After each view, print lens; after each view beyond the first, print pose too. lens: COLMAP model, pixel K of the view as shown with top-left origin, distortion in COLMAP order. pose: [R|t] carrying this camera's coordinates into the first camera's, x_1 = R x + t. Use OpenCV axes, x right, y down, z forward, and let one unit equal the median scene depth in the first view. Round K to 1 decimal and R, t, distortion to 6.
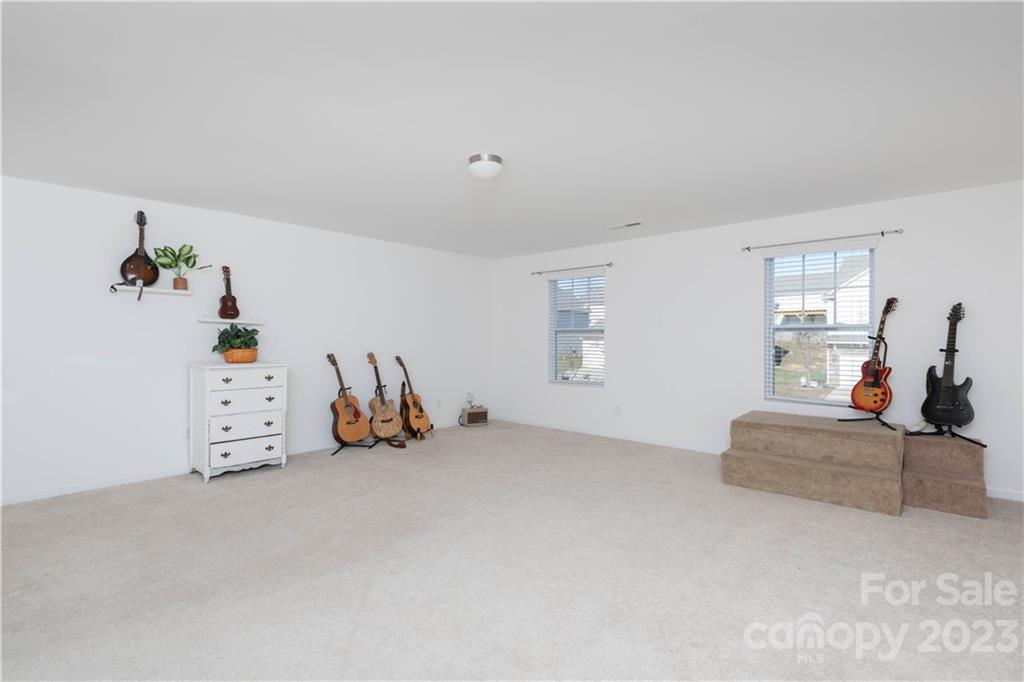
lens RADIAL K [[499.3, 0, 512.0], [0, 499.3, 341.0], [0, 0, 1]] dist [-0.000130, -0.000015]
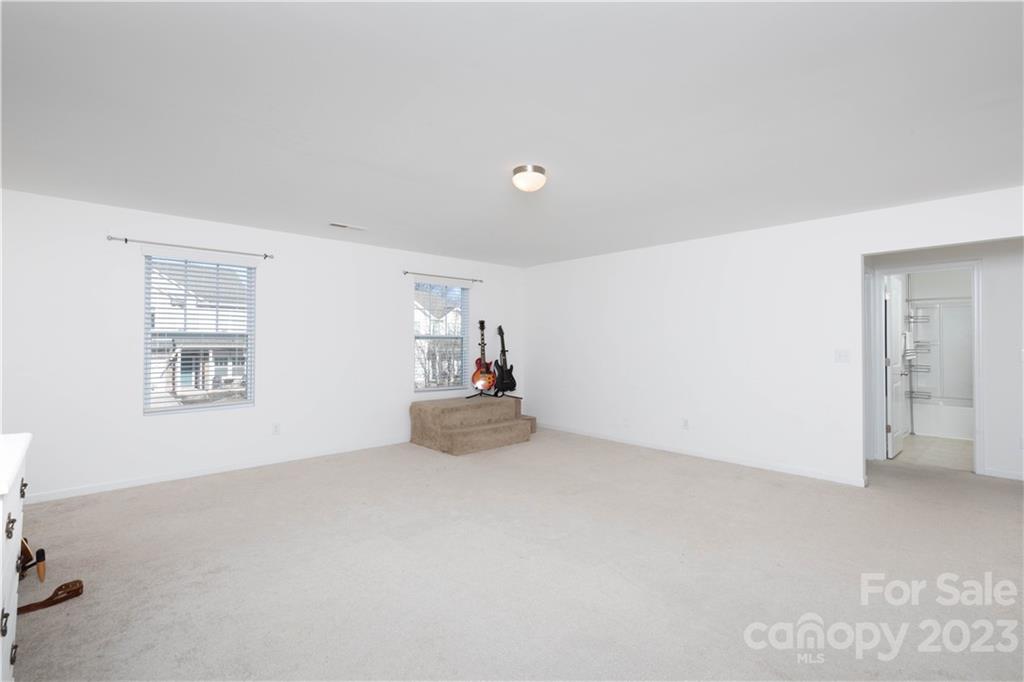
lens RADIAL K [[470.2, 0, 512.0], [0, 470.2, 341.0], [0, 0, 1]] dist [0.001513, 0.000217]
pose [[0.082766, 0.005070, 0.996556, -0.801167], [0.004739, 0.999974, -0.005481, -0.007884], [-0.996558, 0.005177, 0.082739, 0.759211]]
